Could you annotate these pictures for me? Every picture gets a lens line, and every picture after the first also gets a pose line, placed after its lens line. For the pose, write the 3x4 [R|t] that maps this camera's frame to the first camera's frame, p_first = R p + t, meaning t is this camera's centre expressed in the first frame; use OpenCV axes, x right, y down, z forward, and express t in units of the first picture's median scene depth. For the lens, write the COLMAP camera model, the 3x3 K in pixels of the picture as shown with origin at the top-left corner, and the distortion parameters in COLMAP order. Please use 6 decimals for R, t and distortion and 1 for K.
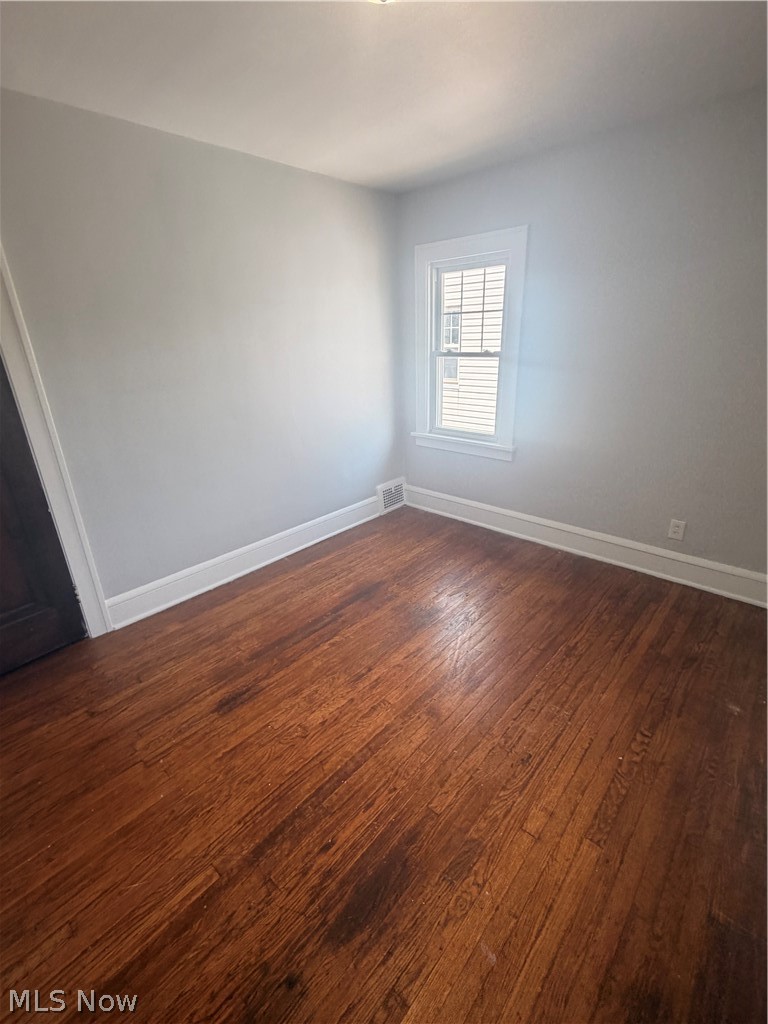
lens RADIAL K [[455.9, 0, 386.0], [0, 455.9, 509.1], [0, 0, 1]] dist [-0.000006, -0.000025]
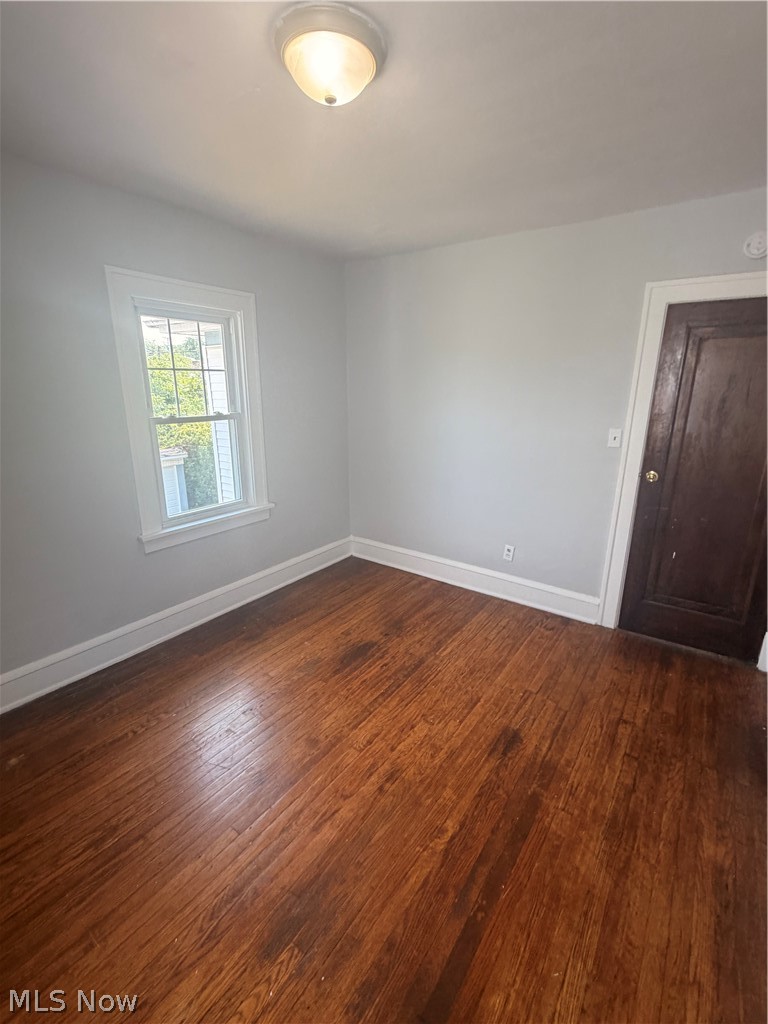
lens RADIAL K [[451.3, 0, 386.4], [0, 451.3, 516.1], [0, 0, 1]] dist [0.000367, -0.000094]
pose [[-0.992858, 0.057898, -0.104309, 0.012418], [-0.017780, 0.792759, 0.609276, -0.599666], [0.117968, 0.606779, -0.786068, 1.495316]]
